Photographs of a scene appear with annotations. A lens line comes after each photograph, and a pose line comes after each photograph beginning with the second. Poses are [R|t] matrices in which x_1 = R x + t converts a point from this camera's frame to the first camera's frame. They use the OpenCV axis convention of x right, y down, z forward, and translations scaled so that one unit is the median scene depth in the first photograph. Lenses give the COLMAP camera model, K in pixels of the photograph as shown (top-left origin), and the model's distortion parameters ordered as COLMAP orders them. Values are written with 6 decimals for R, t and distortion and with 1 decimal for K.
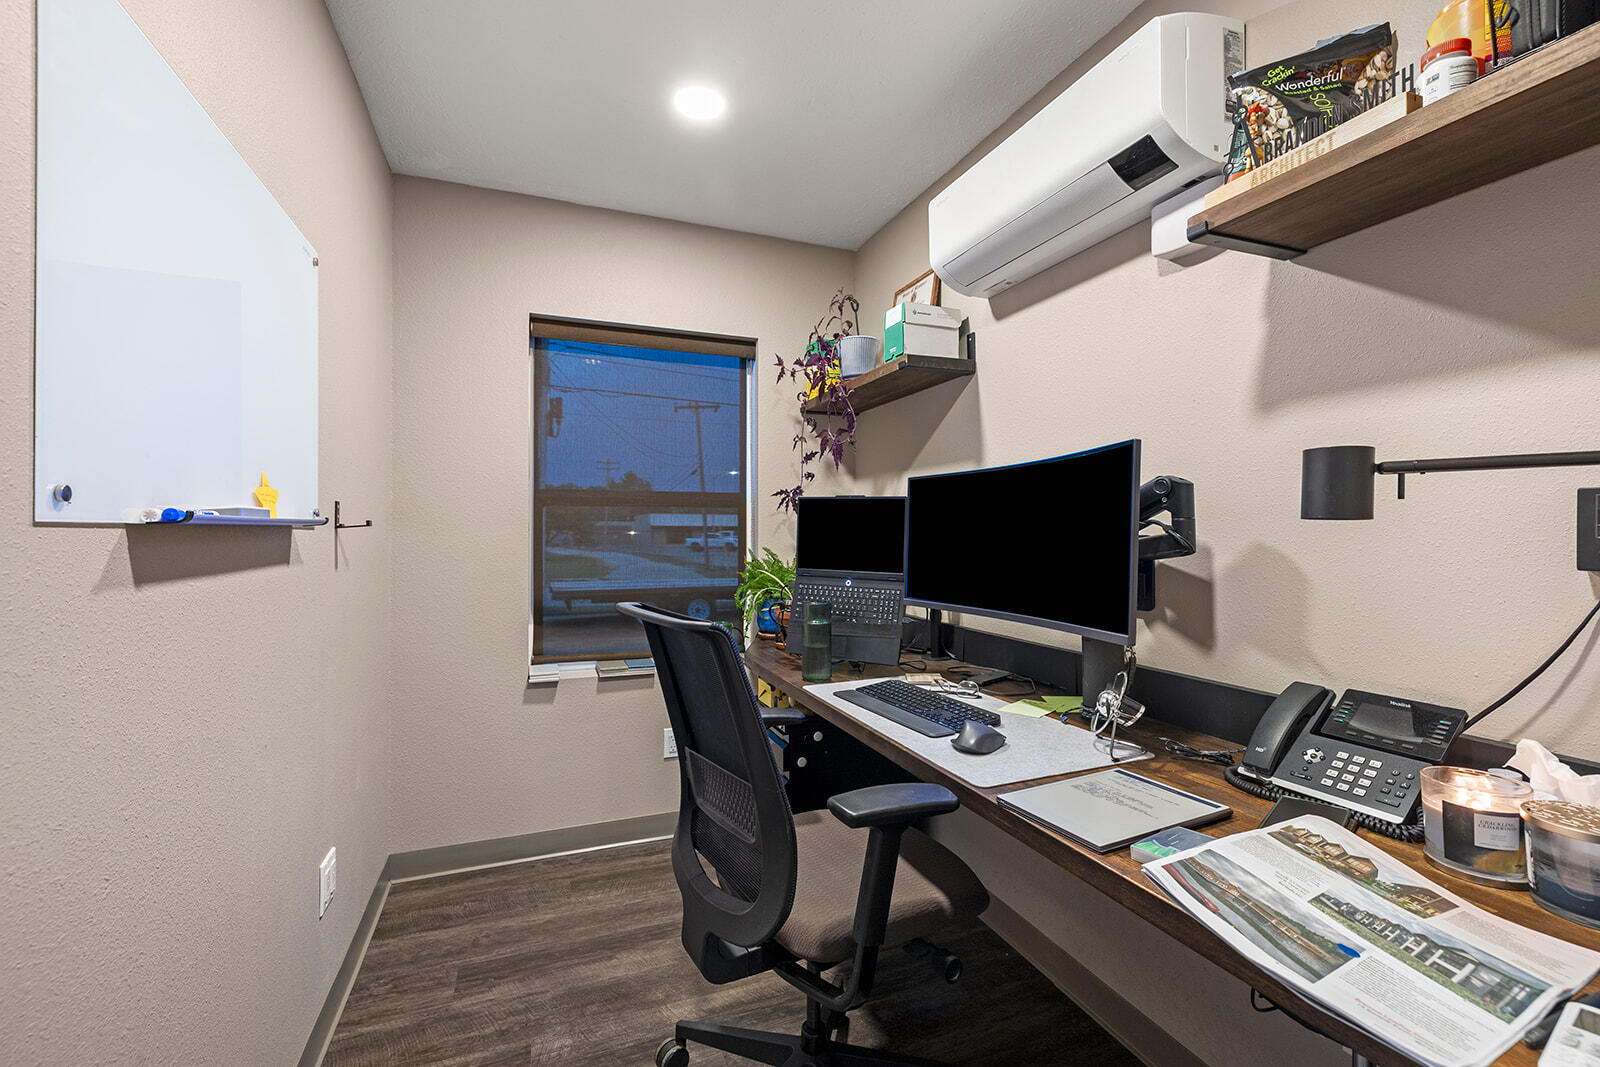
lens RADIAL K [[688.3, 0, 803.1], [0, 688.3, 531.6], [0, 0, 1]] dist [0.000396, -0.000014]
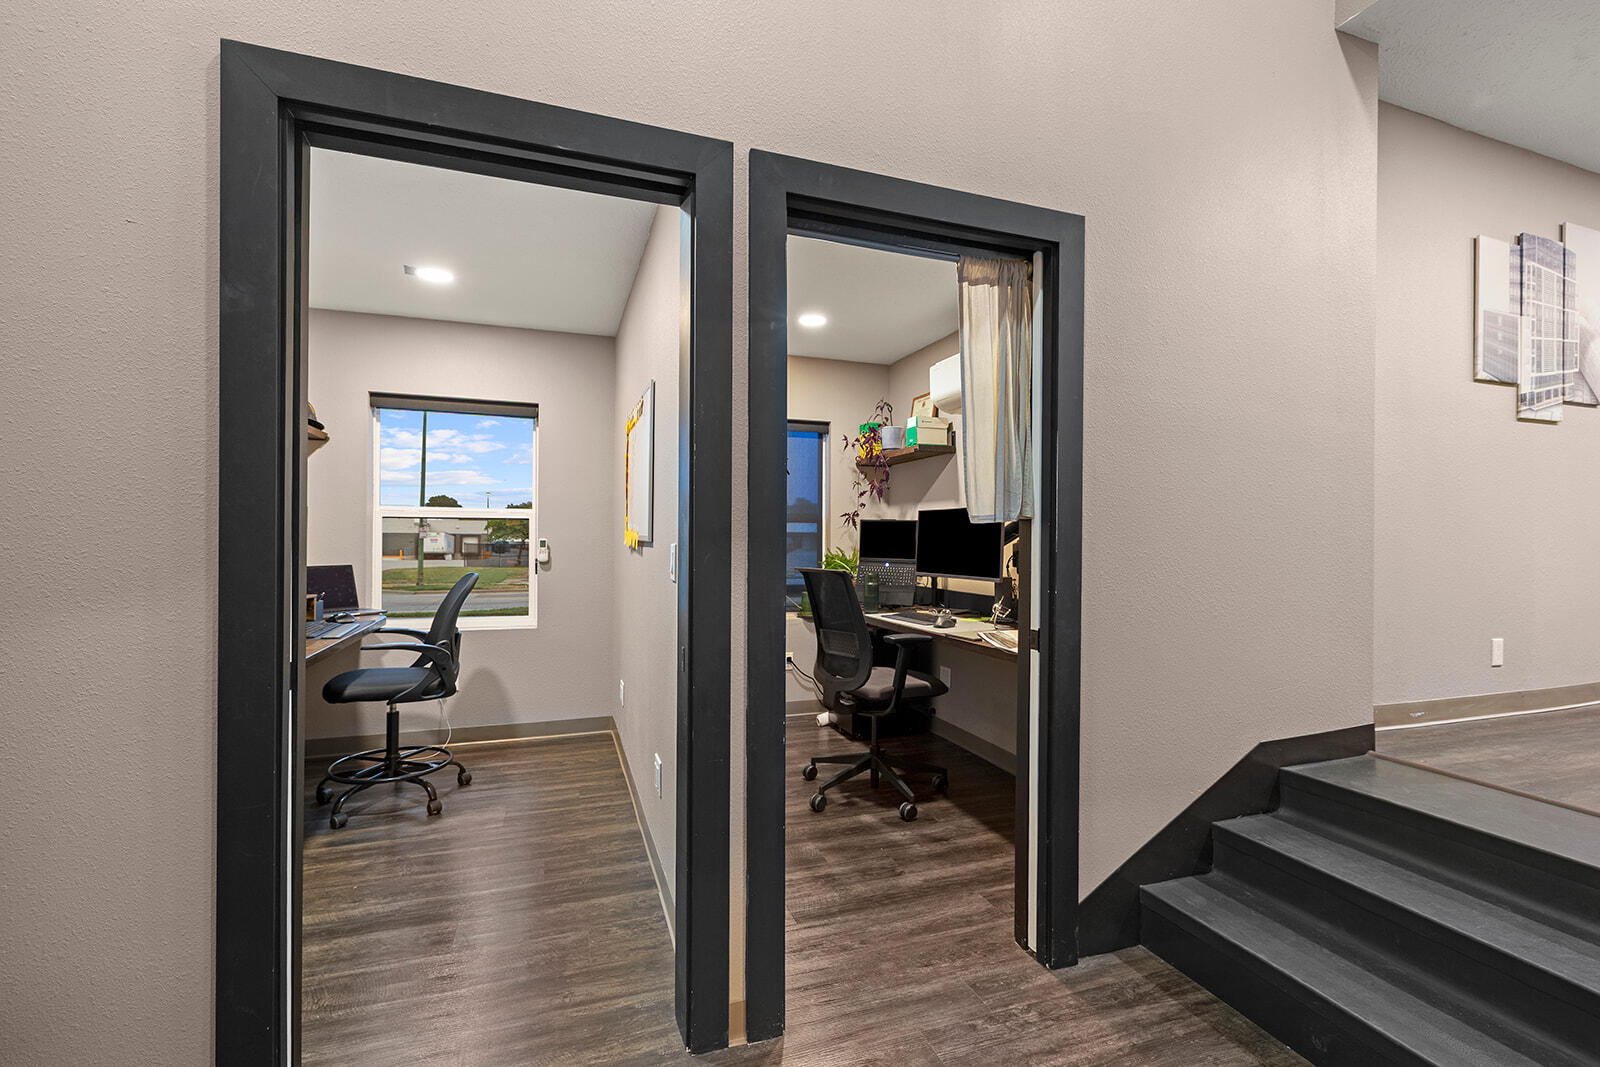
lens RADIAL K [[688.3, 0, 794.8], [0, 688.3, 539.9], [0, 0, 1]] dist [0.000396, -0.000014]
pose [[0.998848, 0.004083, -0.047821, -0.083982], [-0.003789, 0.999973, 0.006235, -0.004962], [0.047845, -0.006046, 0.998836, -0.784547]]
